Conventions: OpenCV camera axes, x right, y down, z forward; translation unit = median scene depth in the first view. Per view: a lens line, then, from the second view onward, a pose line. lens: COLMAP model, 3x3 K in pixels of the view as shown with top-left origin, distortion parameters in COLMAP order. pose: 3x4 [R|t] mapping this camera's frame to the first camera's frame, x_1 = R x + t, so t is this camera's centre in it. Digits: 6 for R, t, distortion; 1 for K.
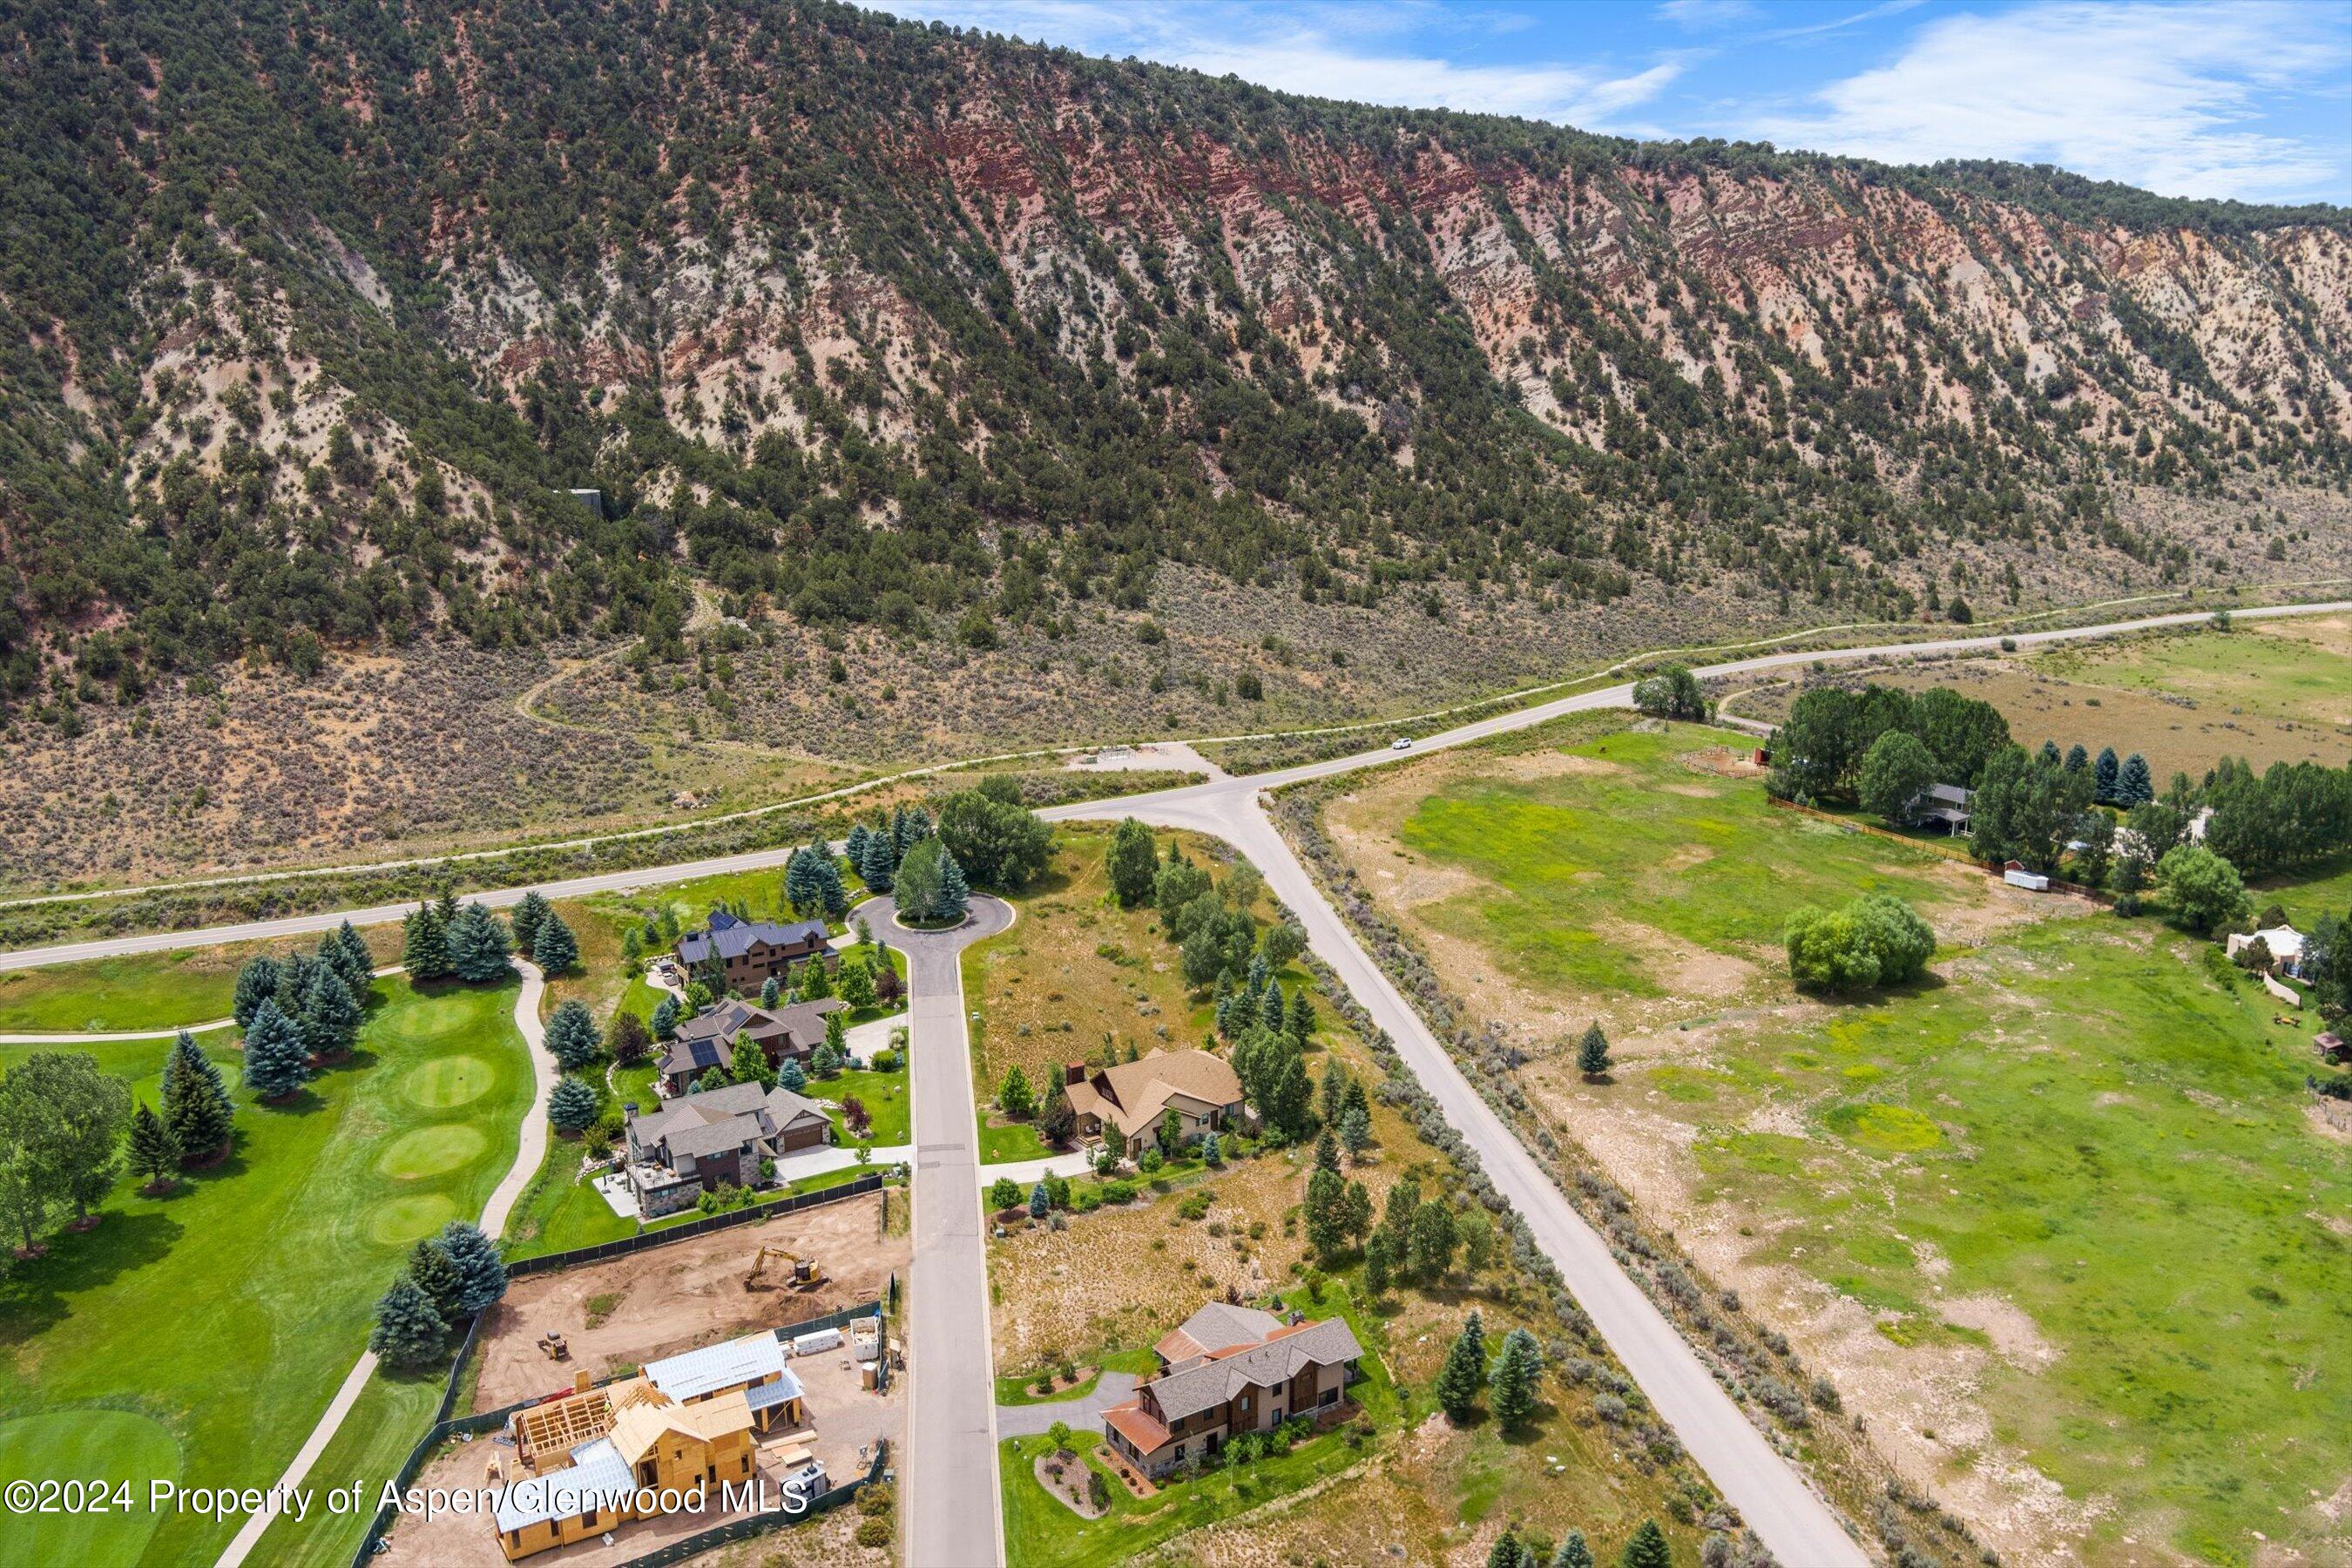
lens RADIAL K [[1893.1, 0, 1177.1], [0, 1893.1, 791.4], [0, 0, 1]] dist [-0.066580, 0.017320]
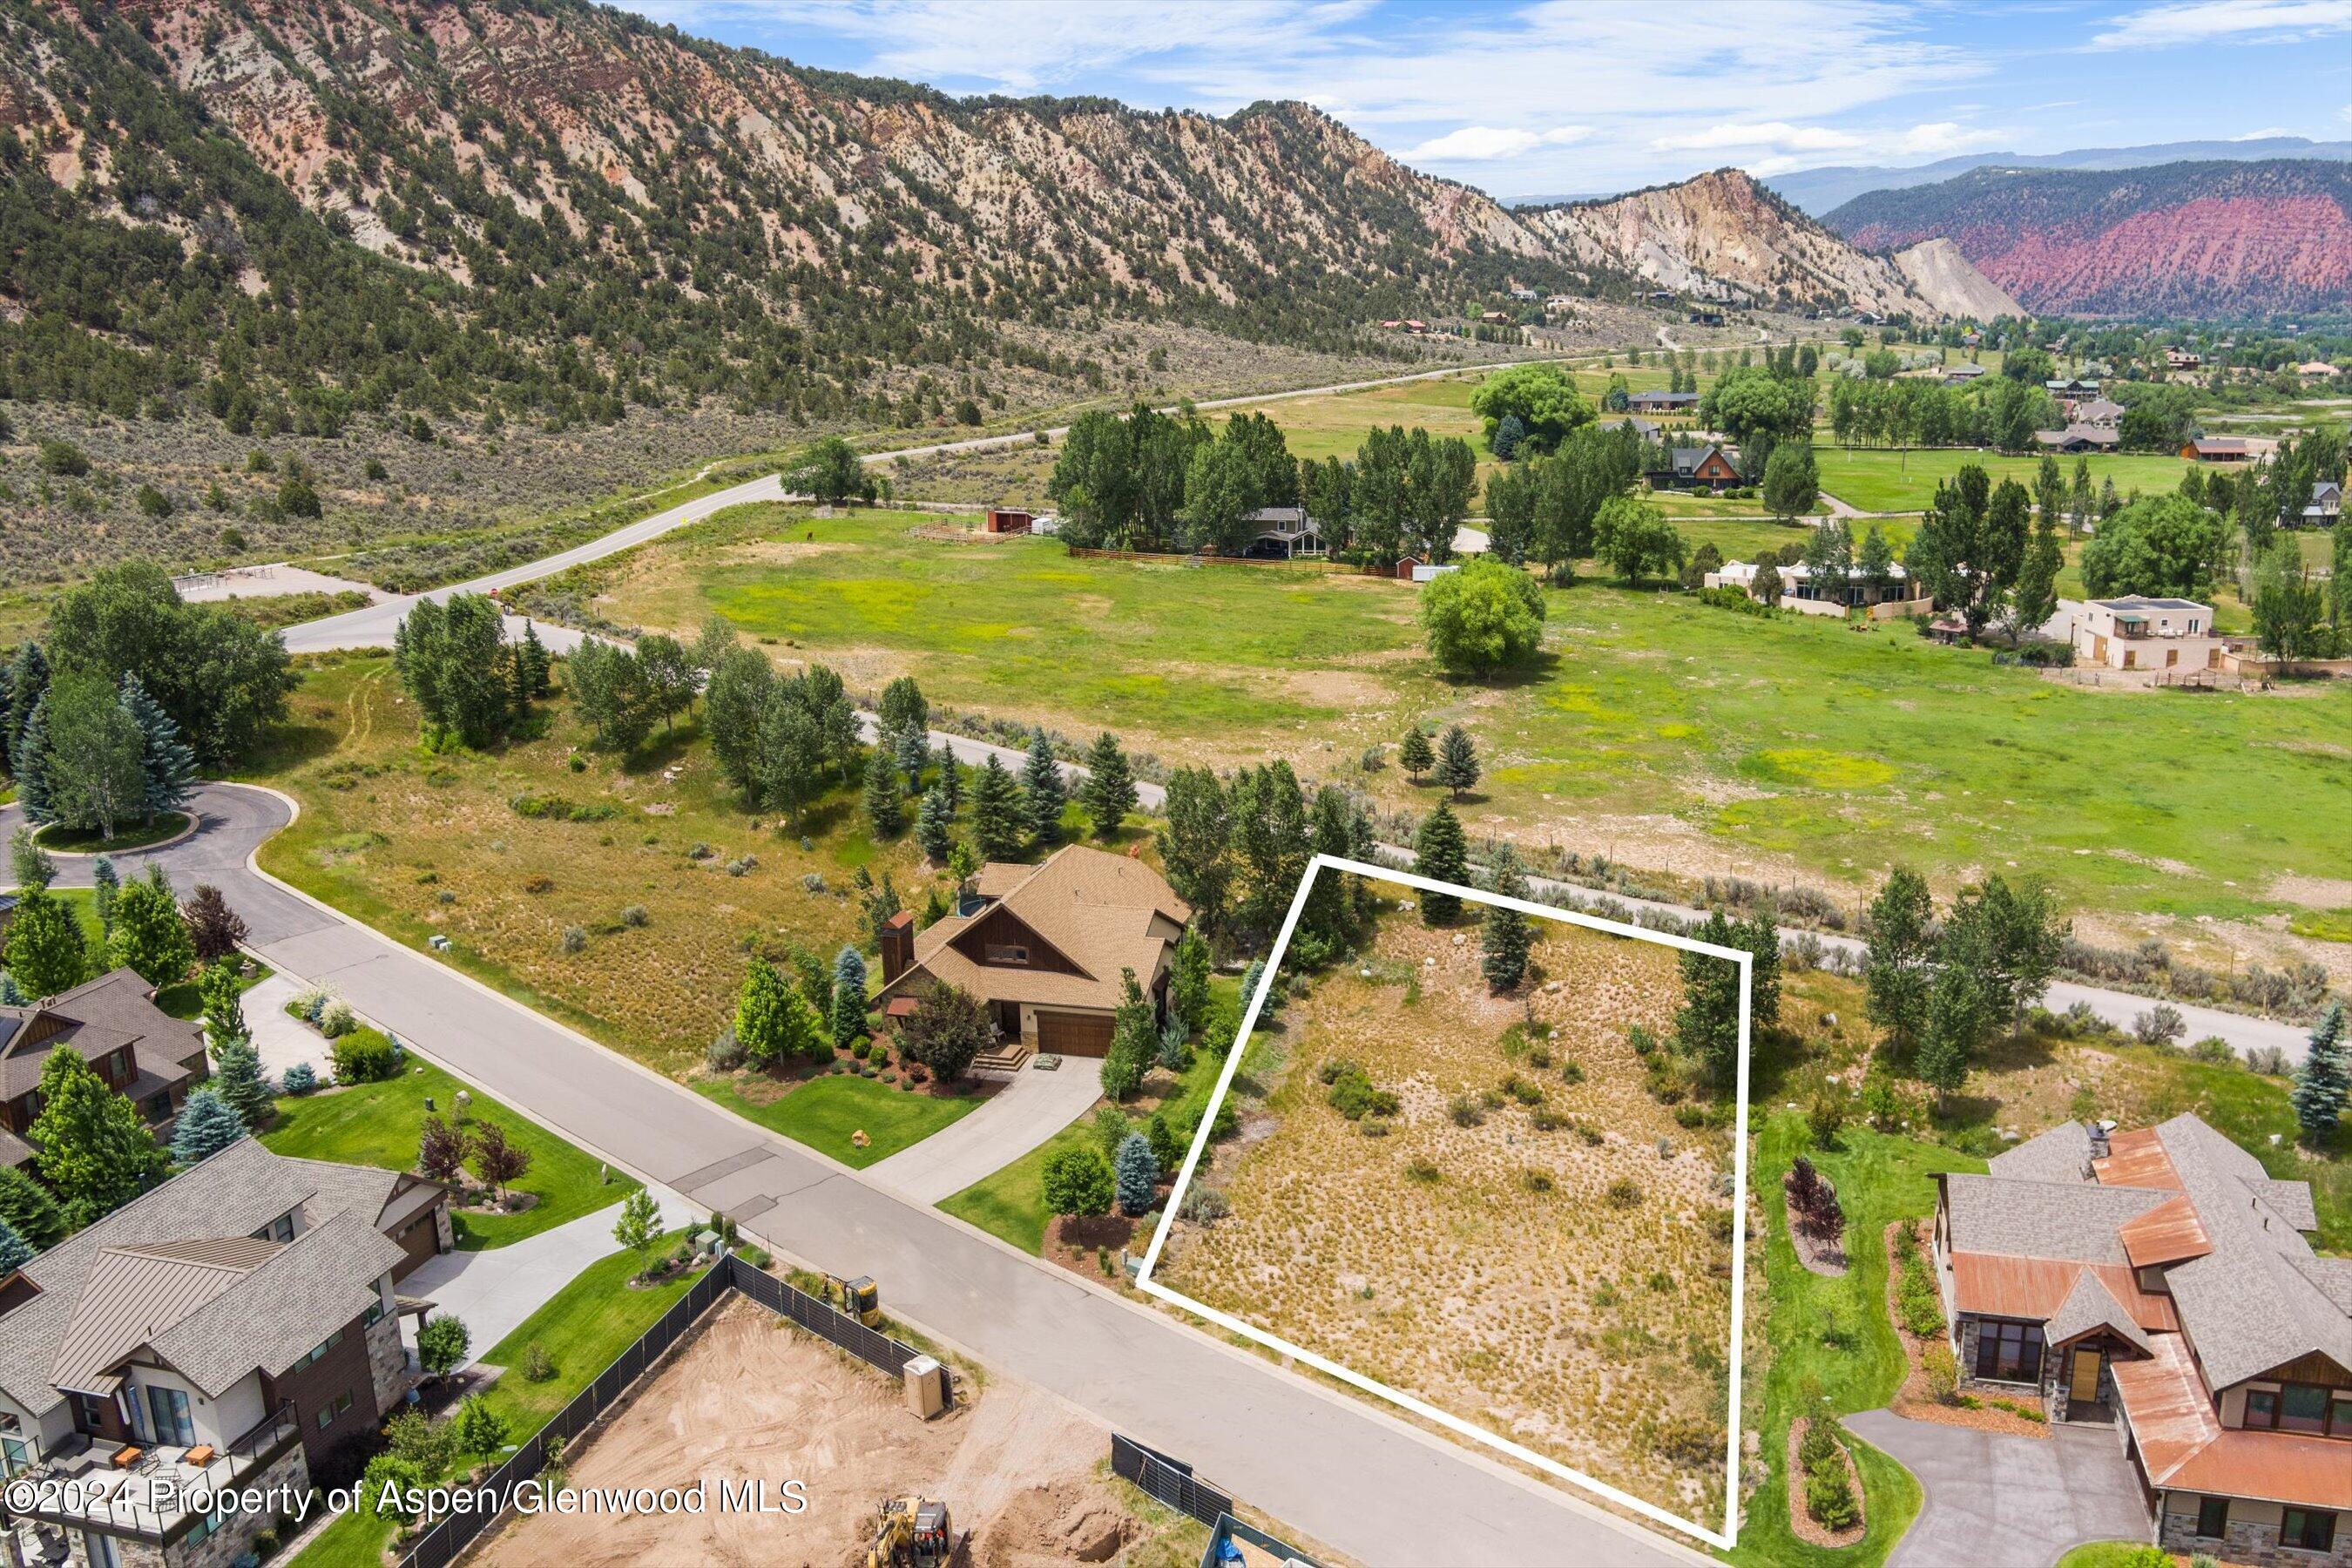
lens RADIAL K [[1893.1, 0, 1177.1], [0, 1893.1, 791.4], [0, 0, 1]] dist [-0.066580, 0.017320]
pose [[0.753040, -0.180216, 0.632813, -0.083097], [0.176711, 0.981818, 0.069323, 0.026783], [-0.633801, 0.059622, 0.771195, 0.171311]]
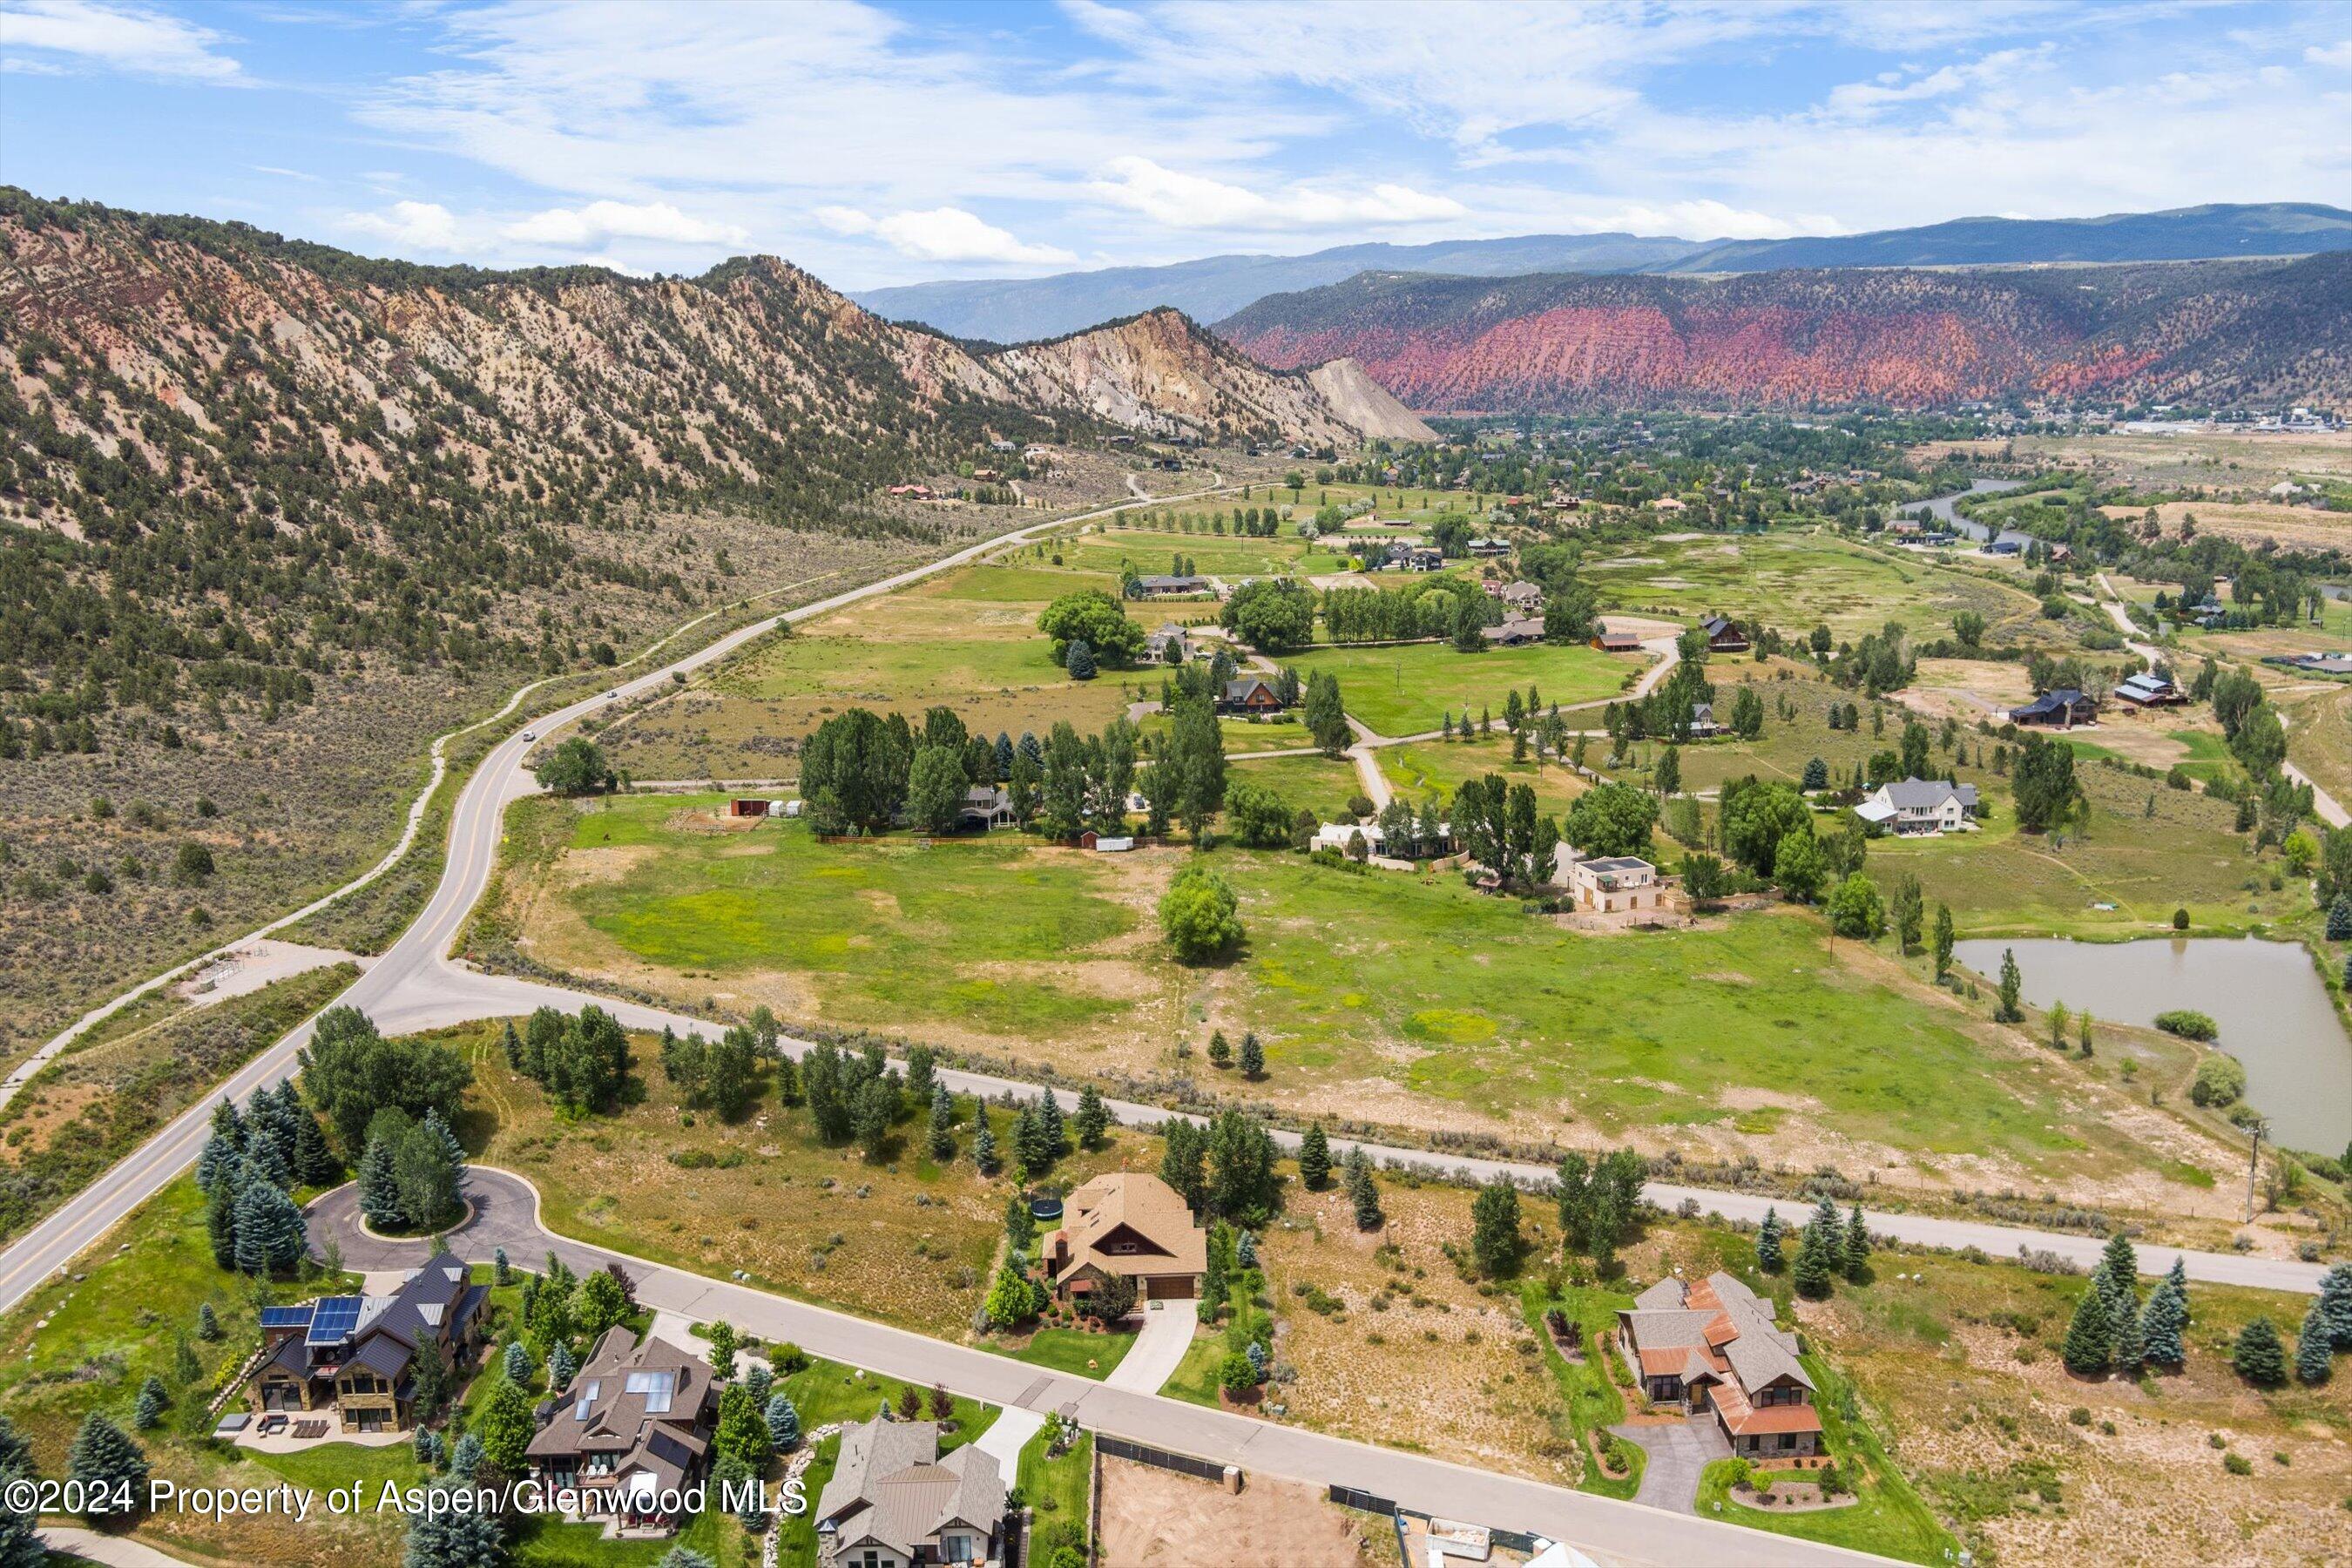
lens RADIAL K [[1893.1, 0, 1177.1], [0, 1893.1, 791.4], [0, 0, 1]] dist [-0.066580, 0.017320]
pose [[0.527246, -0.196263, 0.826736, -0.195677], [0.223237, 0.970776, 0.088089, -0.031846], [-0.819864, 0.138114, 0.555651, 0.133557]]
